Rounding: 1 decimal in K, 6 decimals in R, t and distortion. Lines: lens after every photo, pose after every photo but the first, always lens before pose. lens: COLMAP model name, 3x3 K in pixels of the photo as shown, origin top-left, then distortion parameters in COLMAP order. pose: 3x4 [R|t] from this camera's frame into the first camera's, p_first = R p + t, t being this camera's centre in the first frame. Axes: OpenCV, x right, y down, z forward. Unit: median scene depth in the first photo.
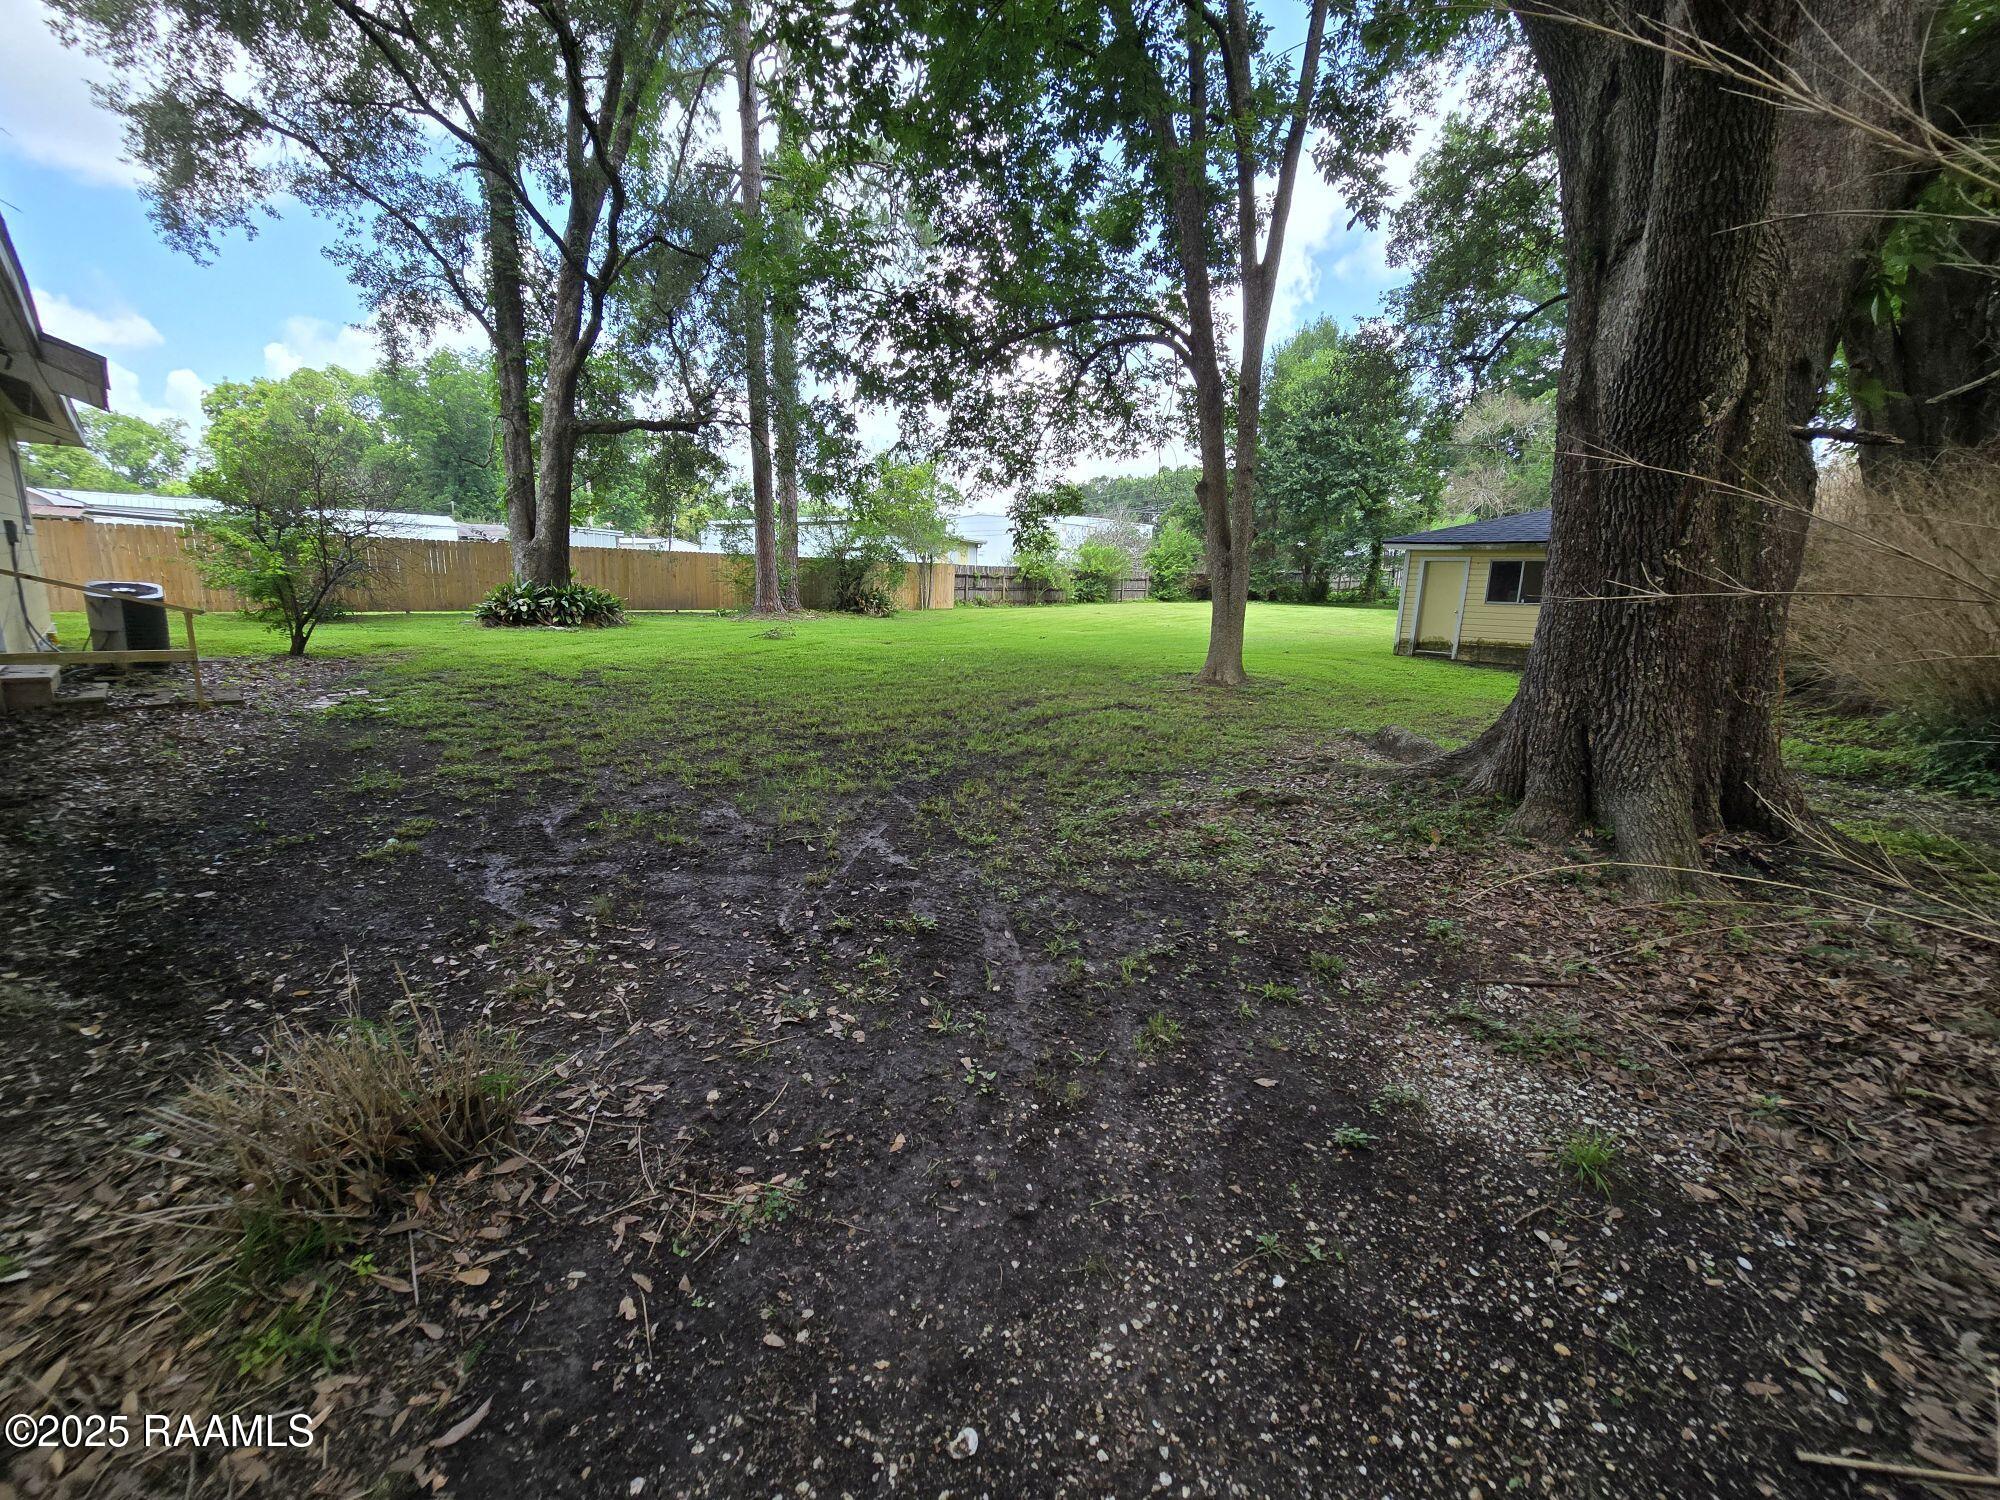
lens RADIAL K [[819.0, 0, 1002.2], [0, 819.0, 748.6], [0, 0, 1]] dist [0.001070, 0.000123]
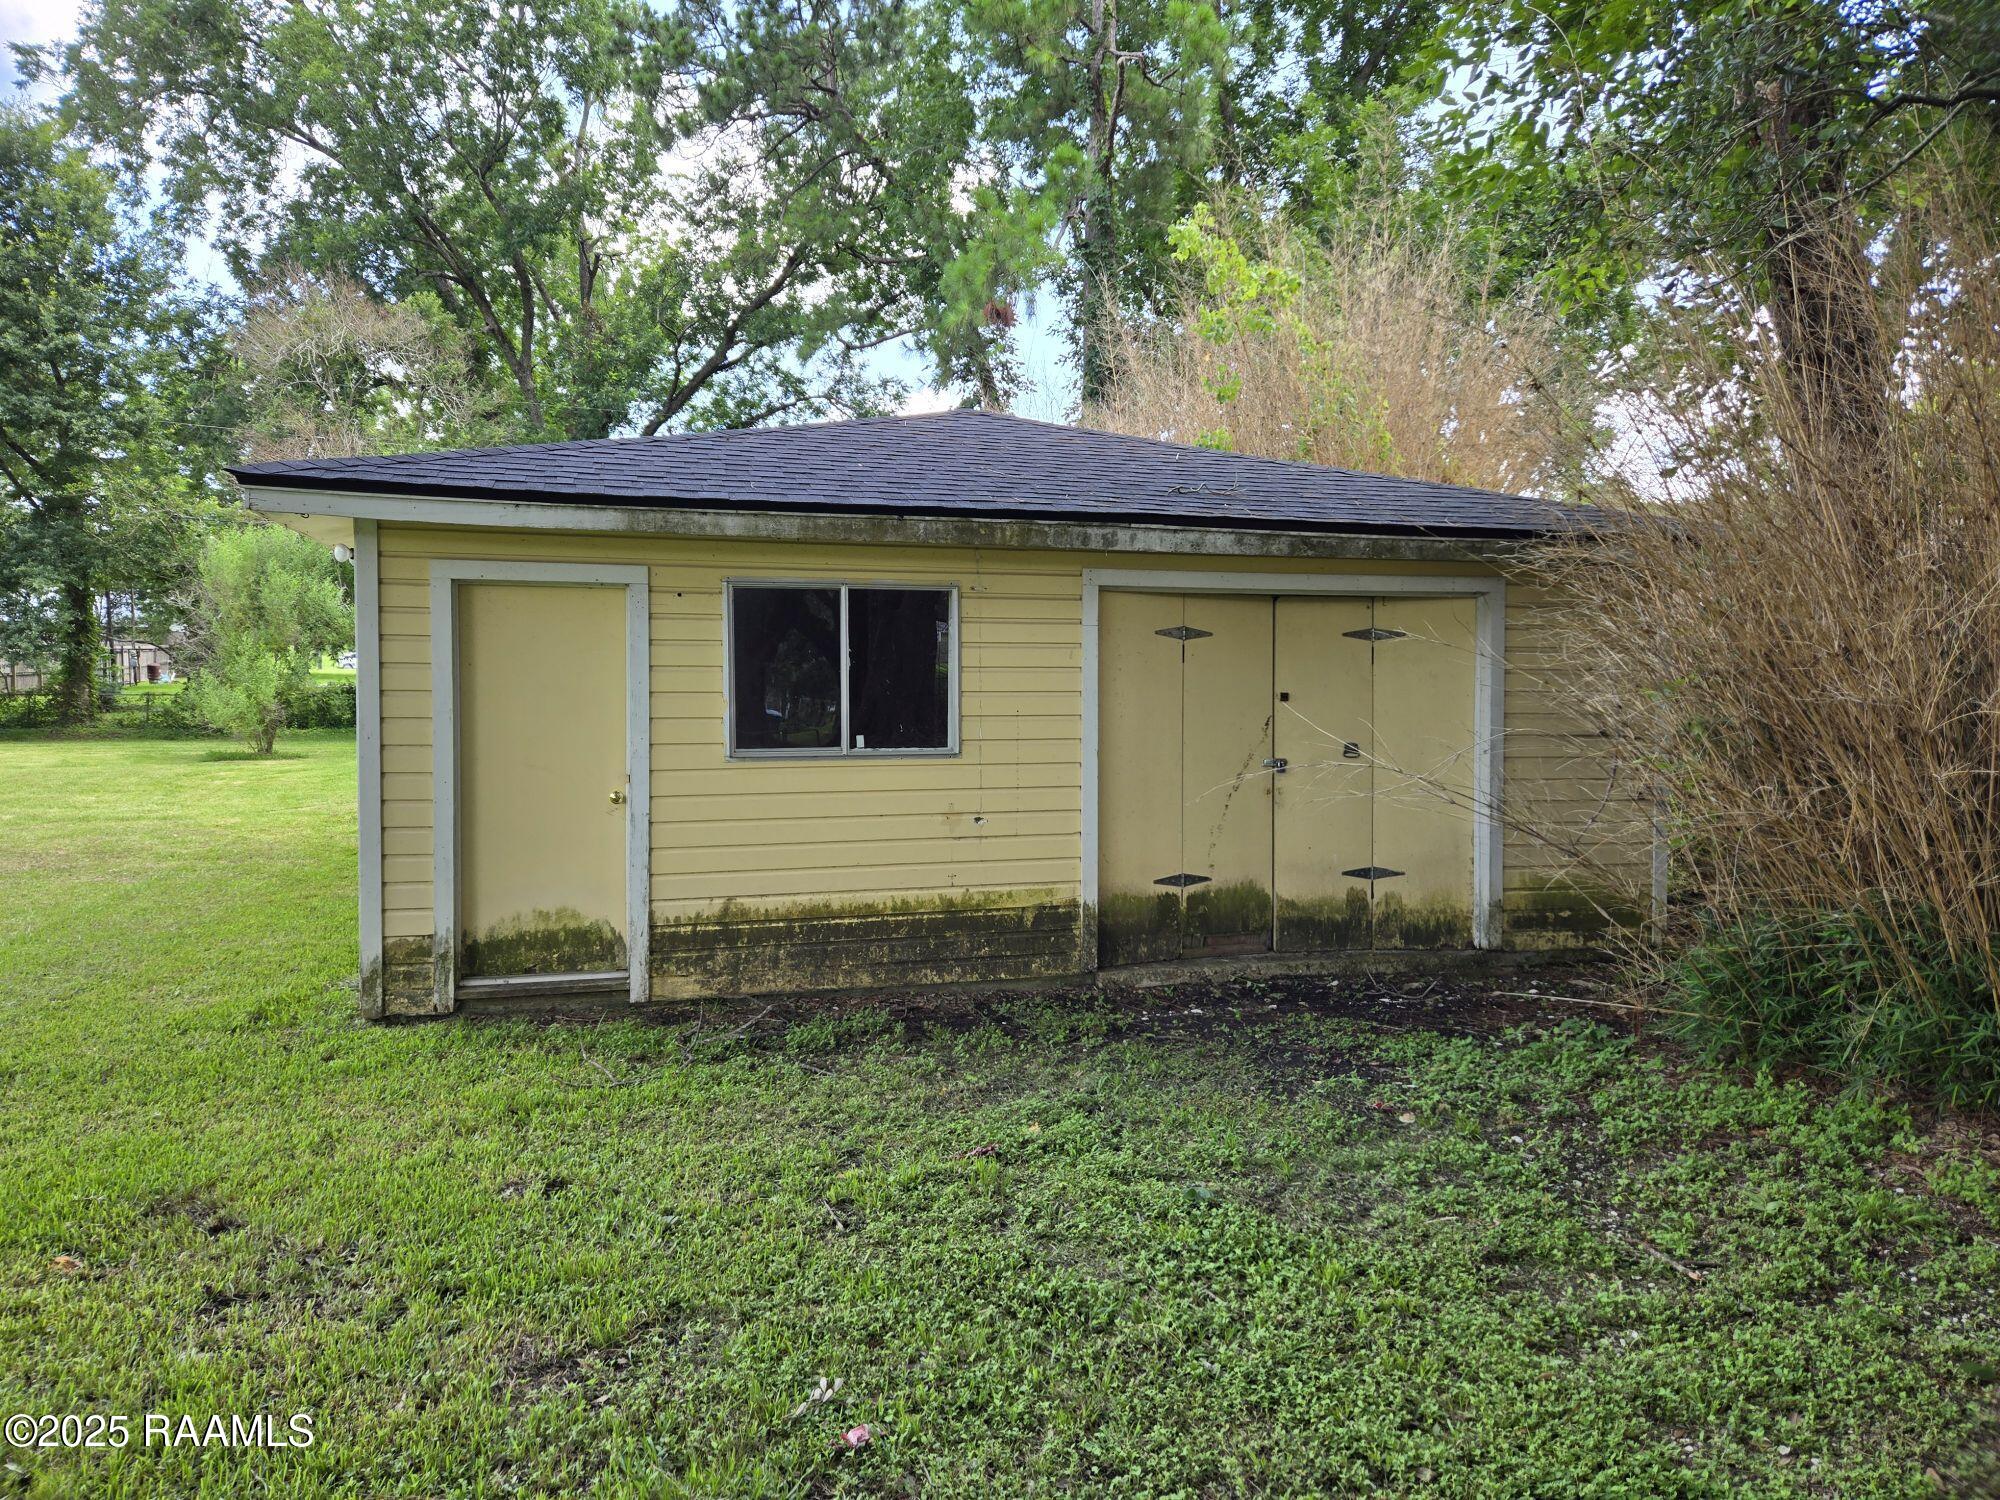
lens RADIAL K [[1371.0, 0, 994.1], [0, 1371.0, 743.3], [0, 0, 1]] dist [0.036534, -0.008264]
pose [[0.531038, -0.064184, 0.844914, 0.087580], [0.189176, 0.980940, -0.044382, -0.044845], [-0.825961, 0.183406, 0.533058, 0.217084]]
